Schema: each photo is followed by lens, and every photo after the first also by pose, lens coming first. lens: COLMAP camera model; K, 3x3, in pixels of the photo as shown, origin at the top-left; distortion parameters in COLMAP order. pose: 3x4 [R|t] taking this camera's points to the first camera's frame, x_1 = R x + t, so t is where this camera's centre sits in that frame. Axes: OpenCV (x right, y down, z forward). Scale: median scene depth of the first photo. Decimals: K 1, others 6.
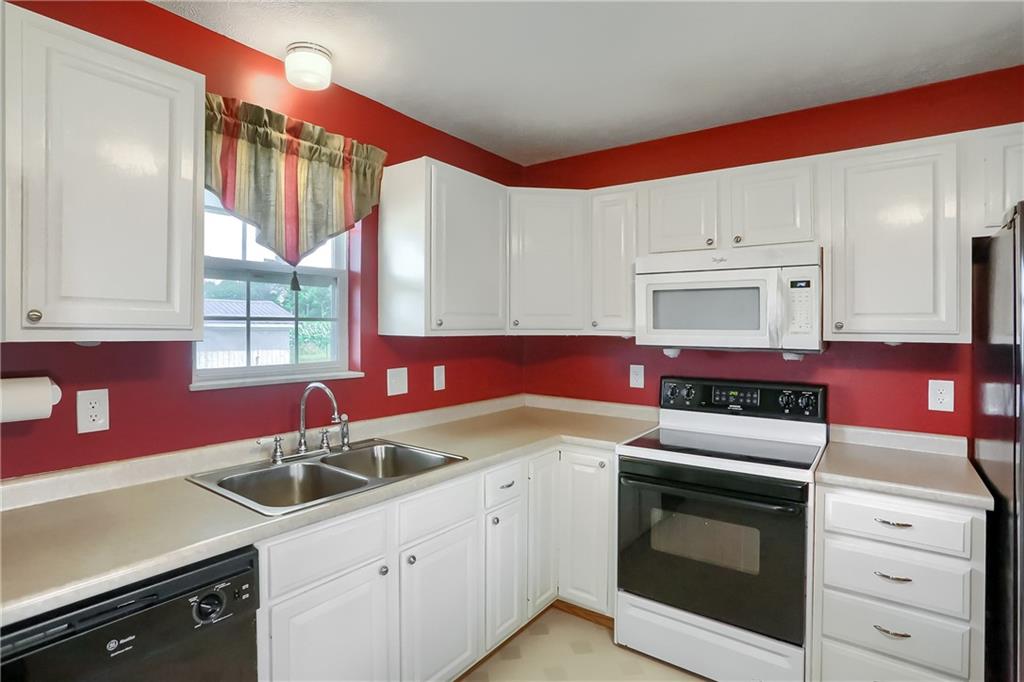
lens RADIAL K [[513.1, 0, 504.0], [0, 513.1, 343.2], [0, 0, 1]] dist [-0.033332, 0.004696]
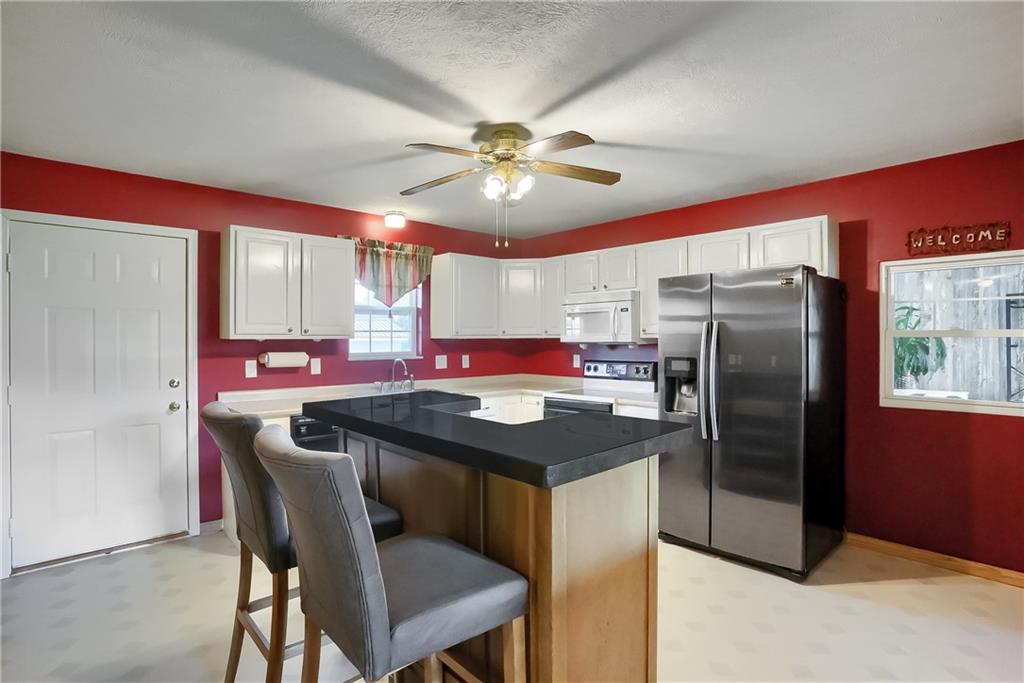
lens RADIAL K [[513.1, 0, 520.4], [0, 513.1, 343.8], [0, 0, 1]] dist [-0.033332, 0.004696]
pose [[0.984094, -0.011103, -0.177299, 0.503013], [0.007311, 0.999731, -0.022026, 0.056299], [0.177496, 0.020379, 0.983910, -1.011667]]
